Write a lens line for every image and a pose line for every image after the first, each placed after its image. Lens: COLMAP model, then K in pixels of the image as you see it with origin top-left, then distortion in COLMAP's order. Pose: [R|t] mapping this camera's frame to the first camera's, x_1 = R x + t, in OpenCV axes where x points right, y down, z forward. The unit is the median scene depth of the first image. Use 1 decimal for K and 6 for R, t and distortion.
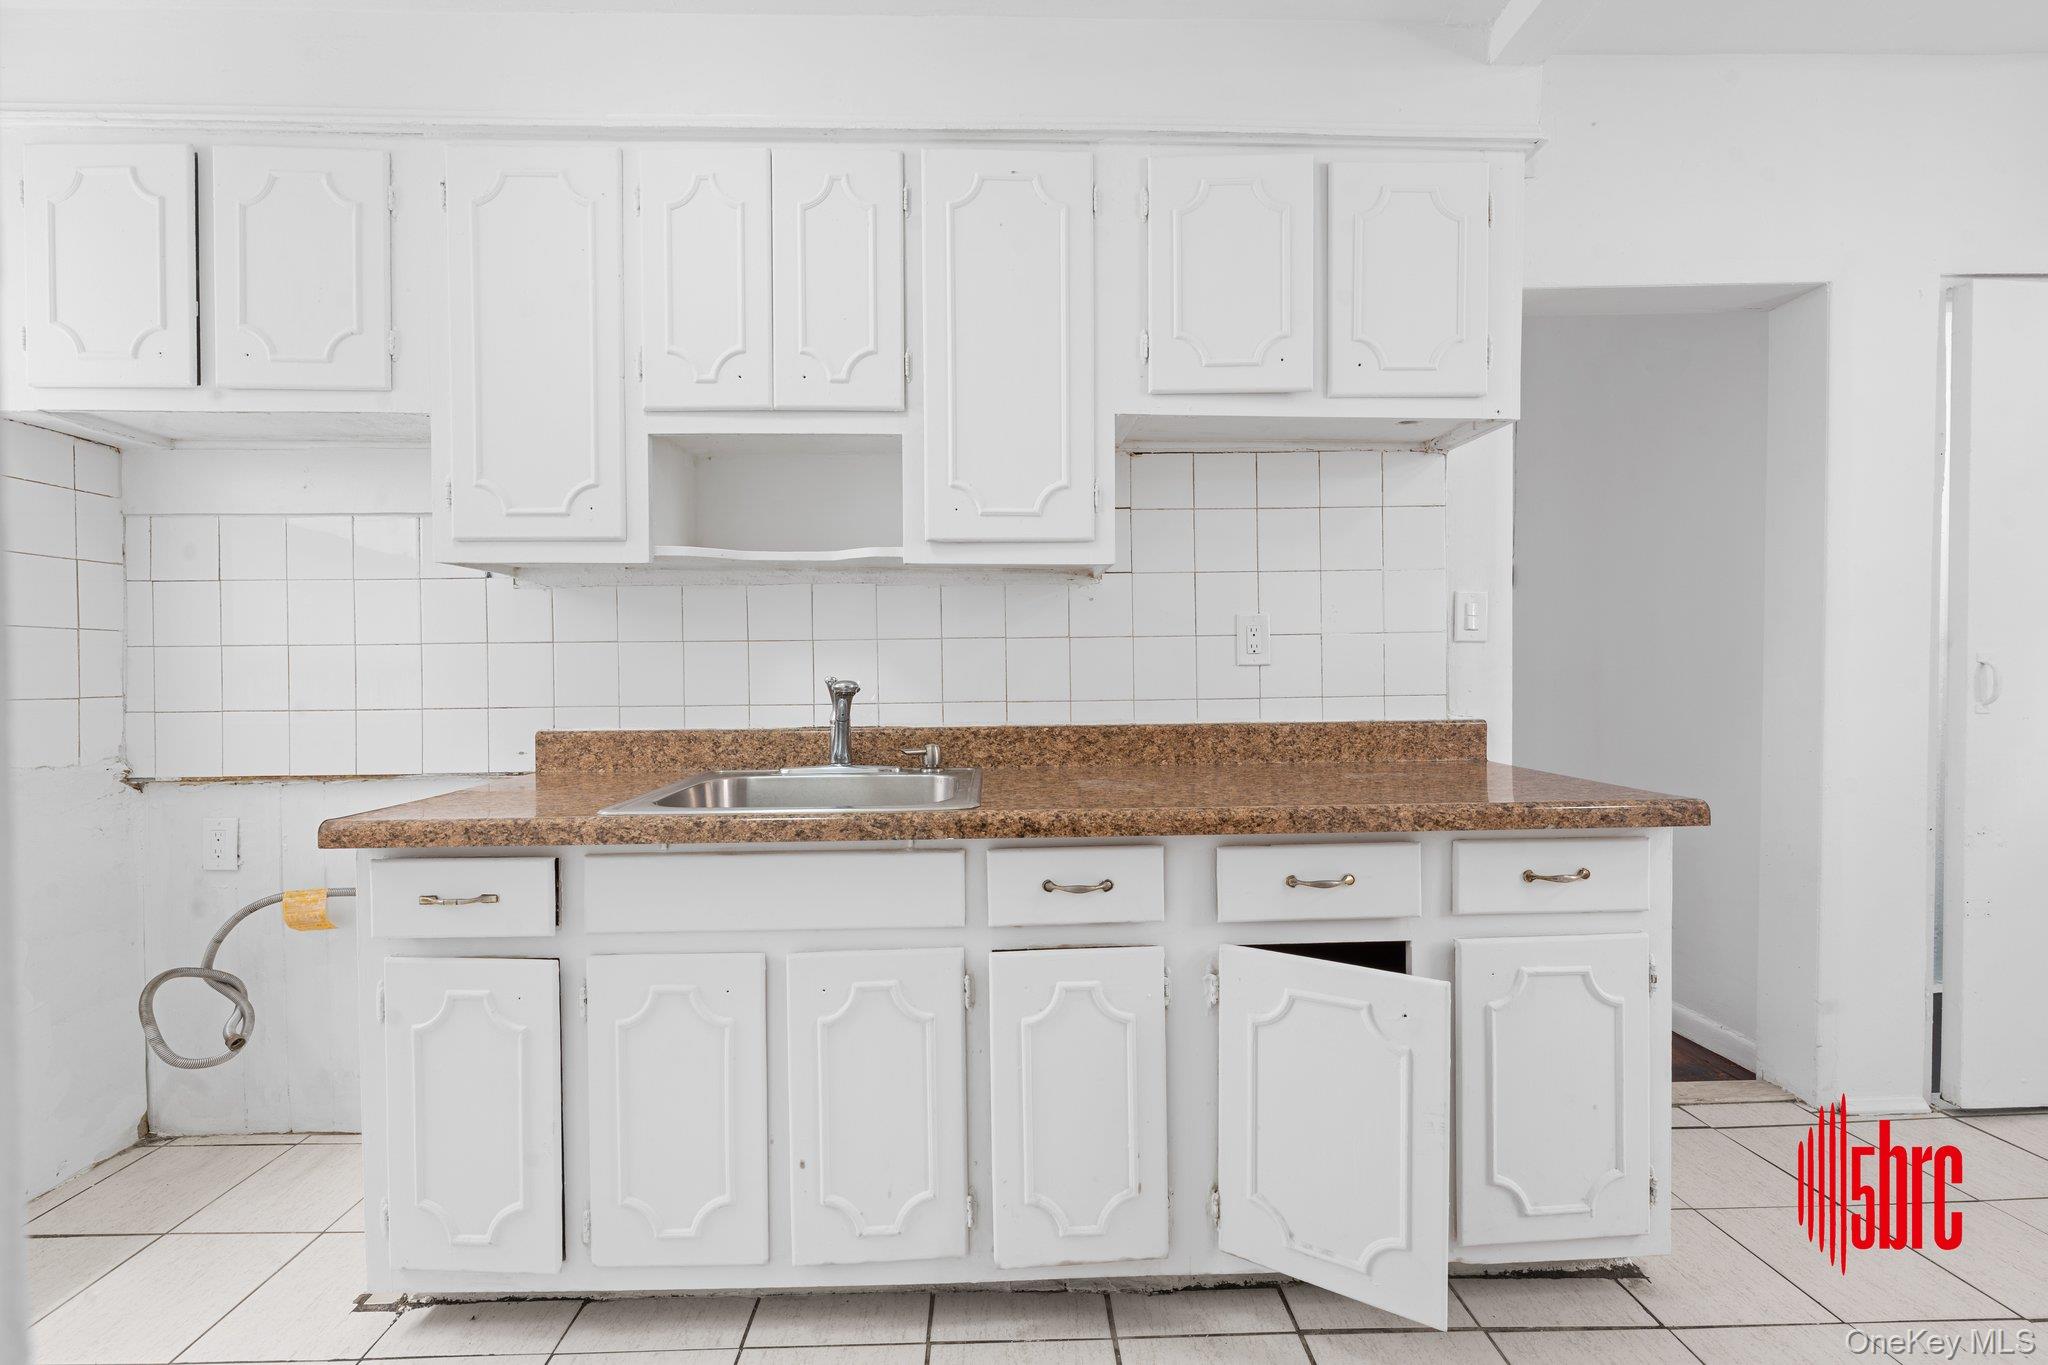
lens RADIAL K [[844.0, 0, 1037.1], [0, 844.0, 673.4], [0, 0, 1]] dist [0.001816, -0.001460]
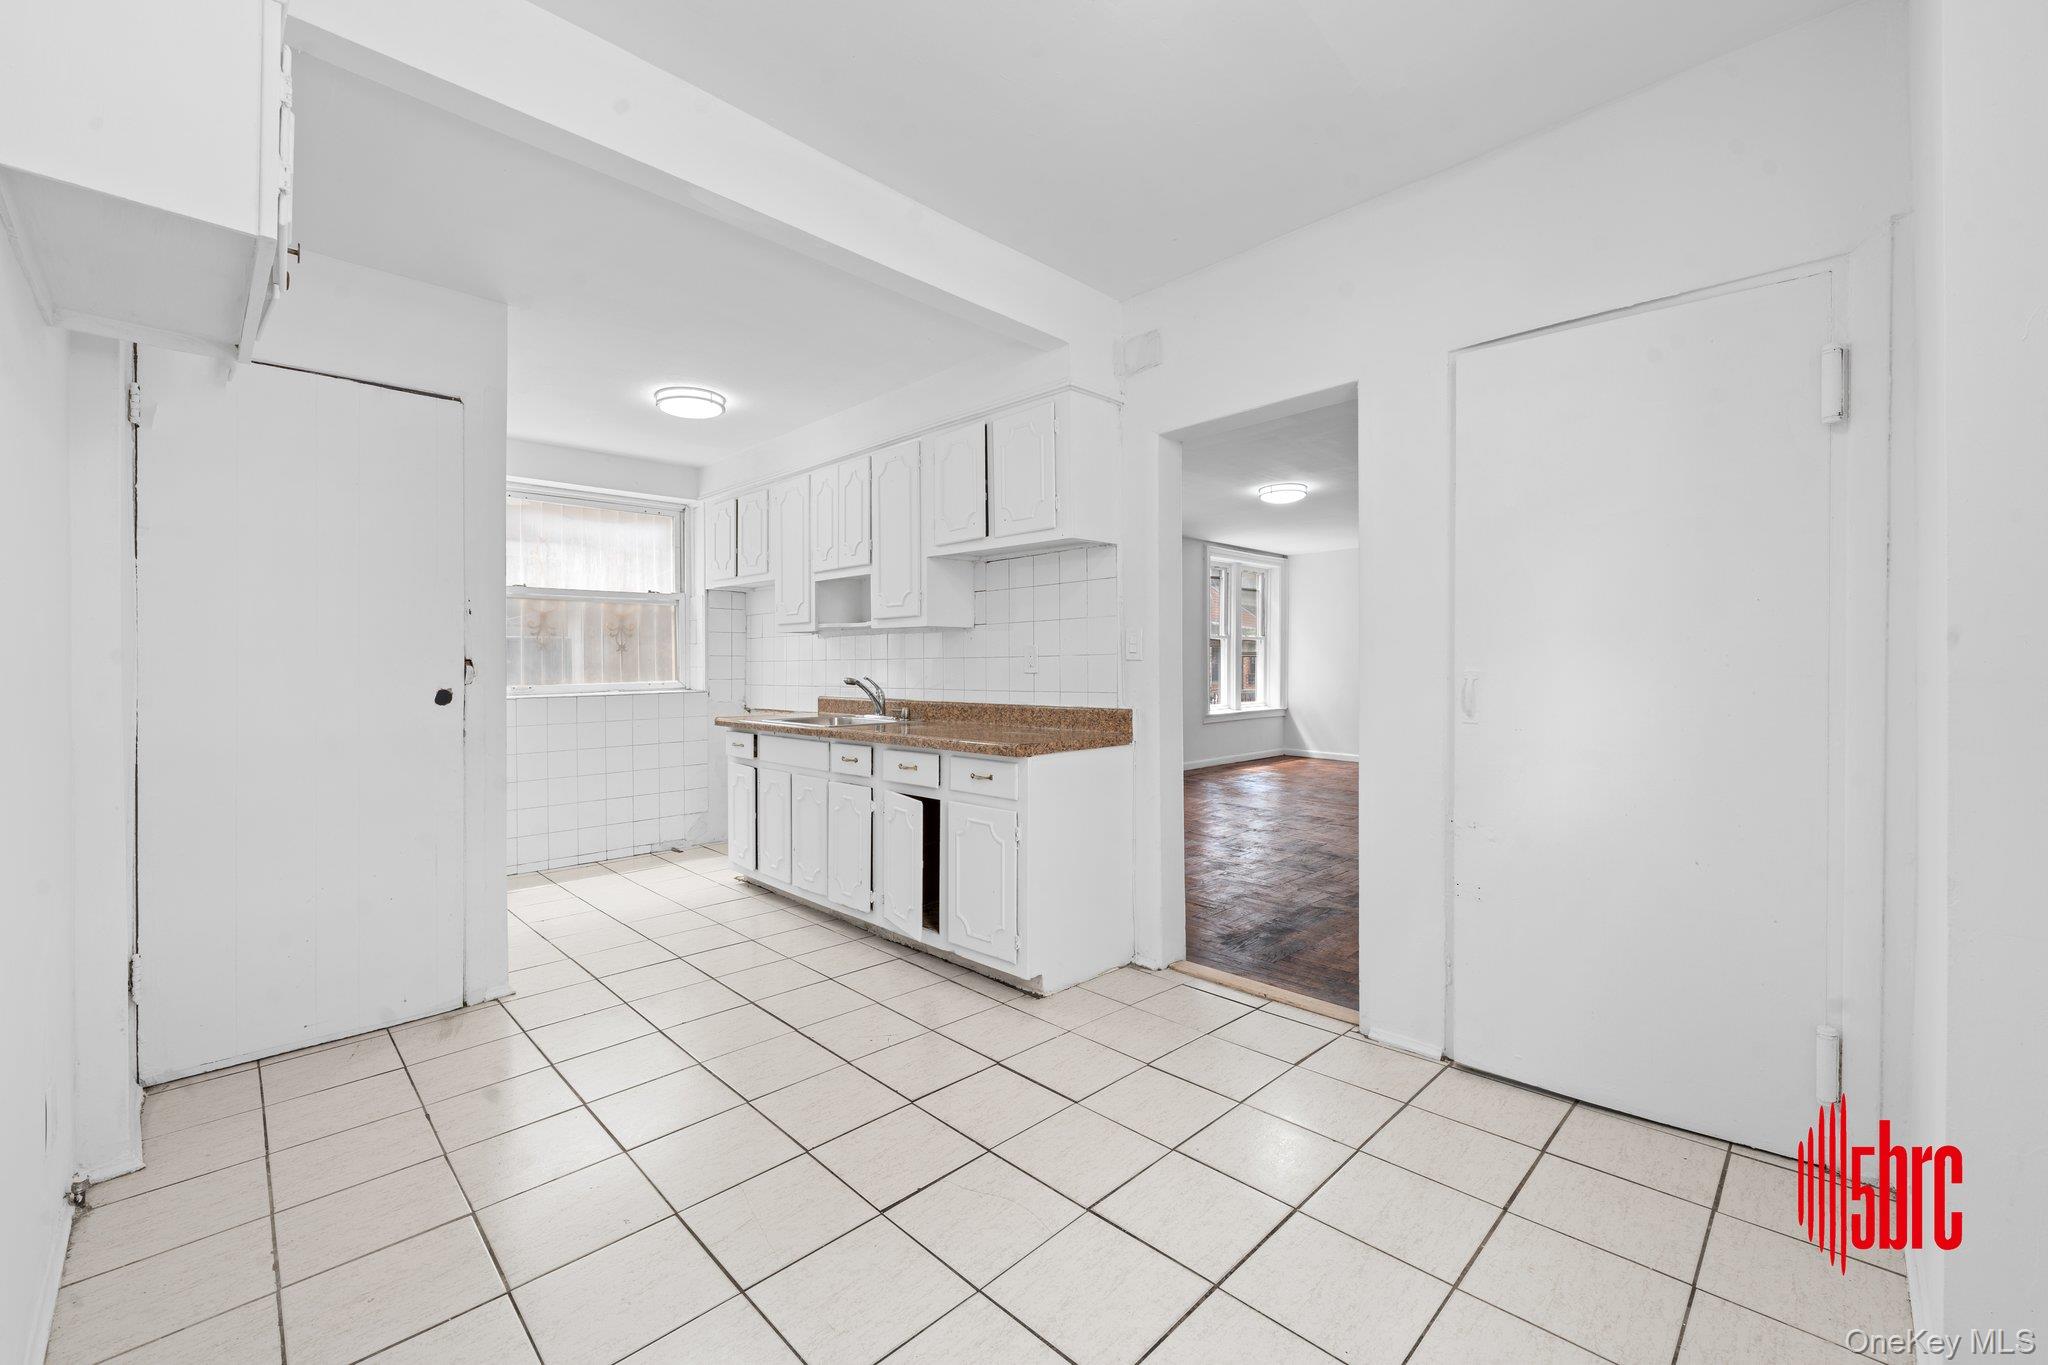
lens RADIAL K [[844.0, 0, 1045.0], [0, 844.0, 669.2], [0, 0, 1]] dist [0.001816, -0.001460]
pose [[0.690441, 0.009483, -0.723326, 1.676993], [-0.009576, 0.999946, 0.003969, -0.027588], [0.723325, 0.004186, 0.690495, -0.245279]]
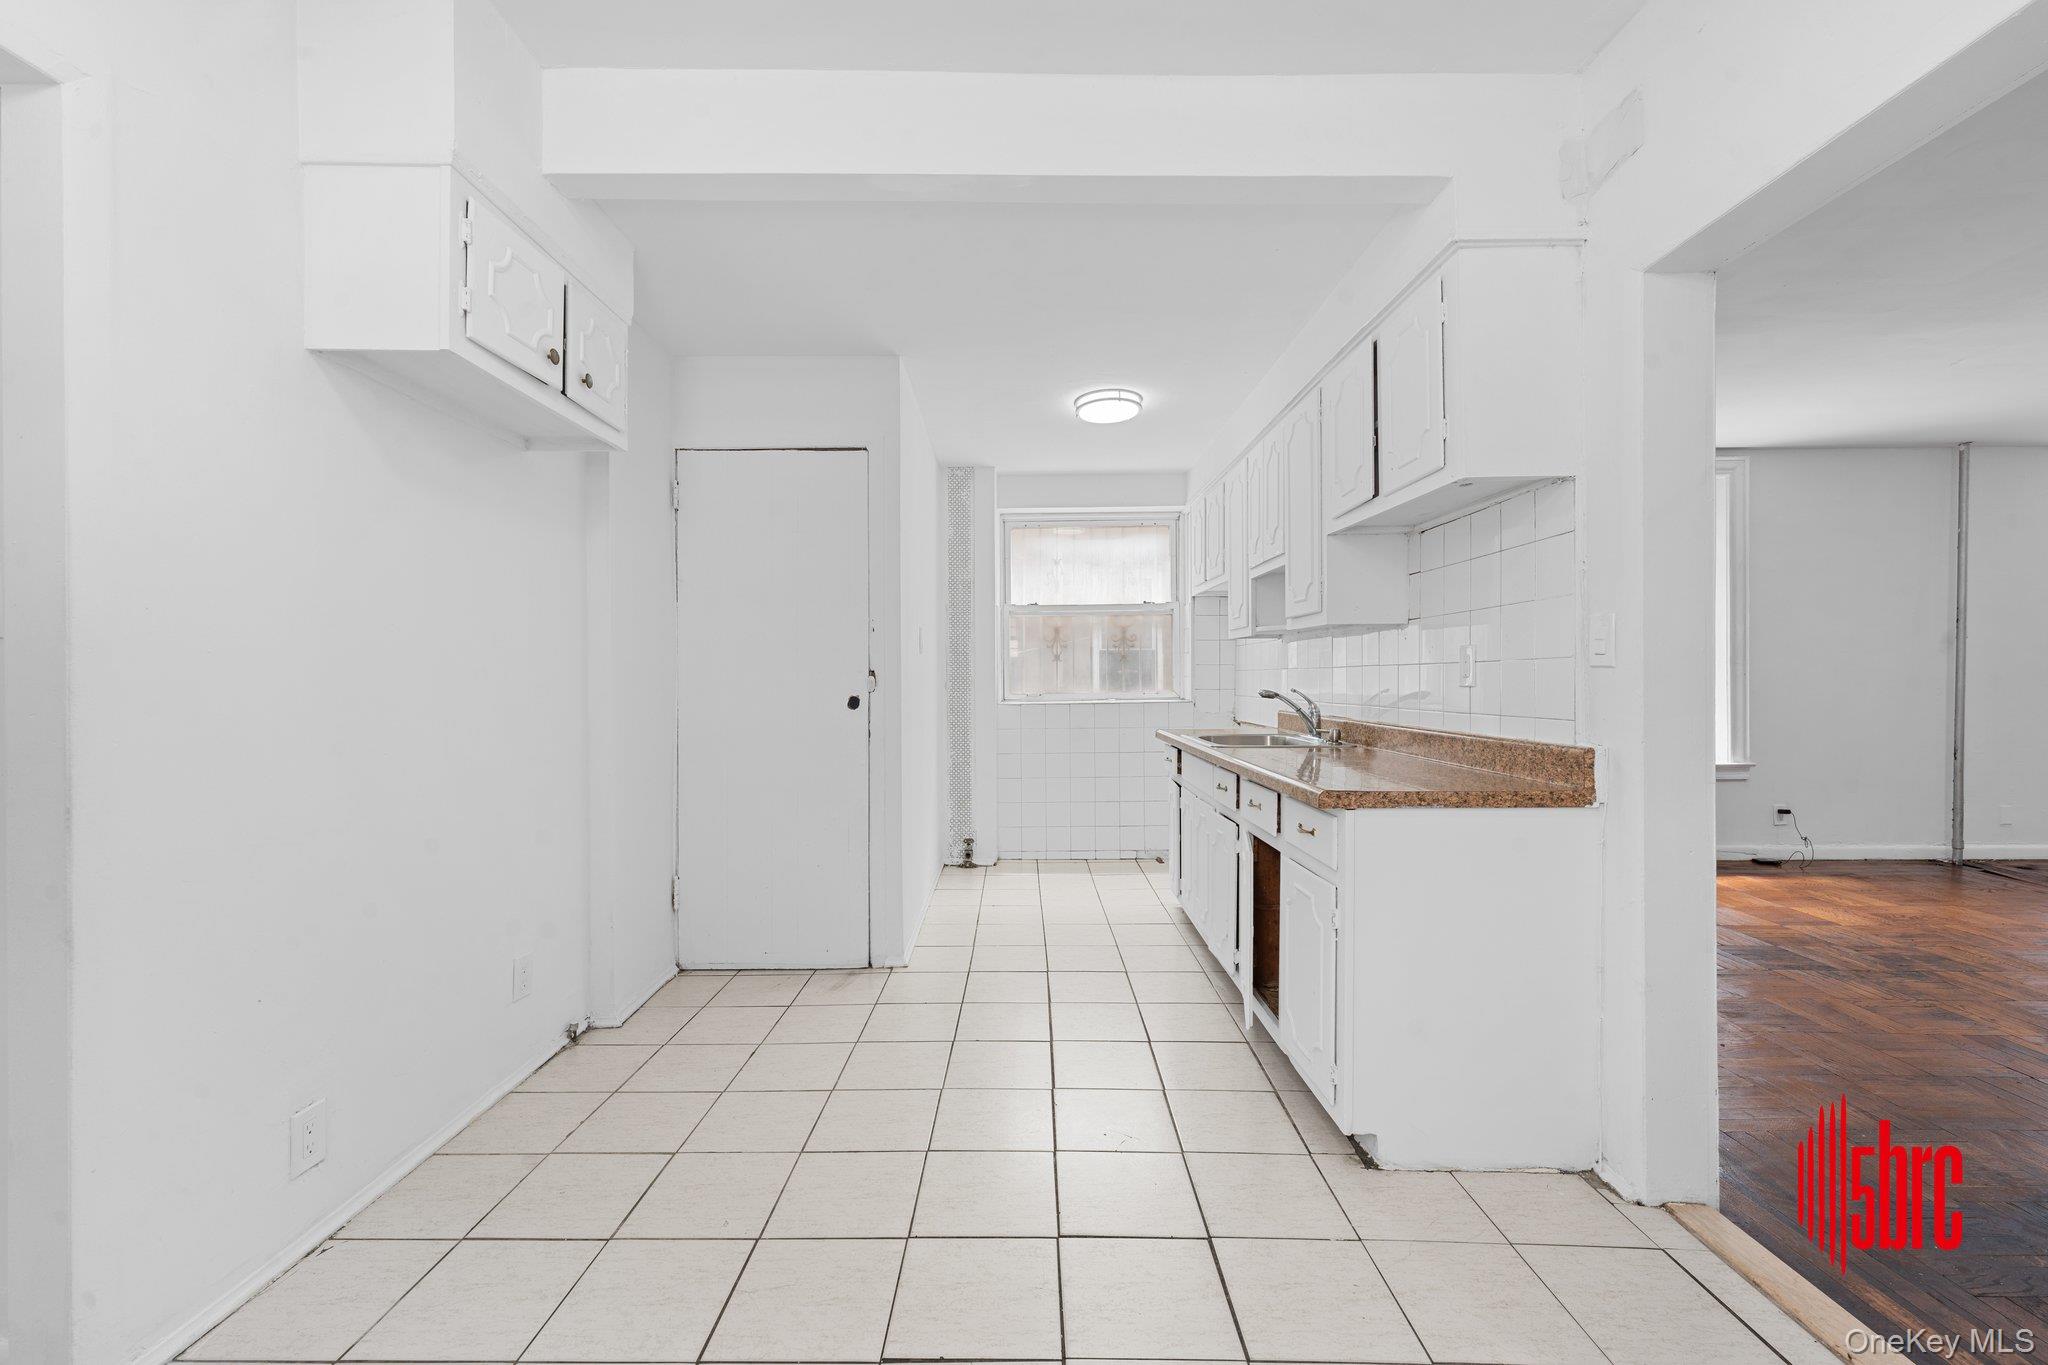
lens RADIAL K [[844.0, 0, 1004.5], [0, 844.0, 683.8], [0, 0, 1]] dist [0.001816, -0.001460]
pose [[-0.048948, 0.017525, -0.998648, 1.615672], [-0.005142, 0.999828, 0.017798, -0.034707], [0.998788, 0.006006, -0.048850, 0.402309]]
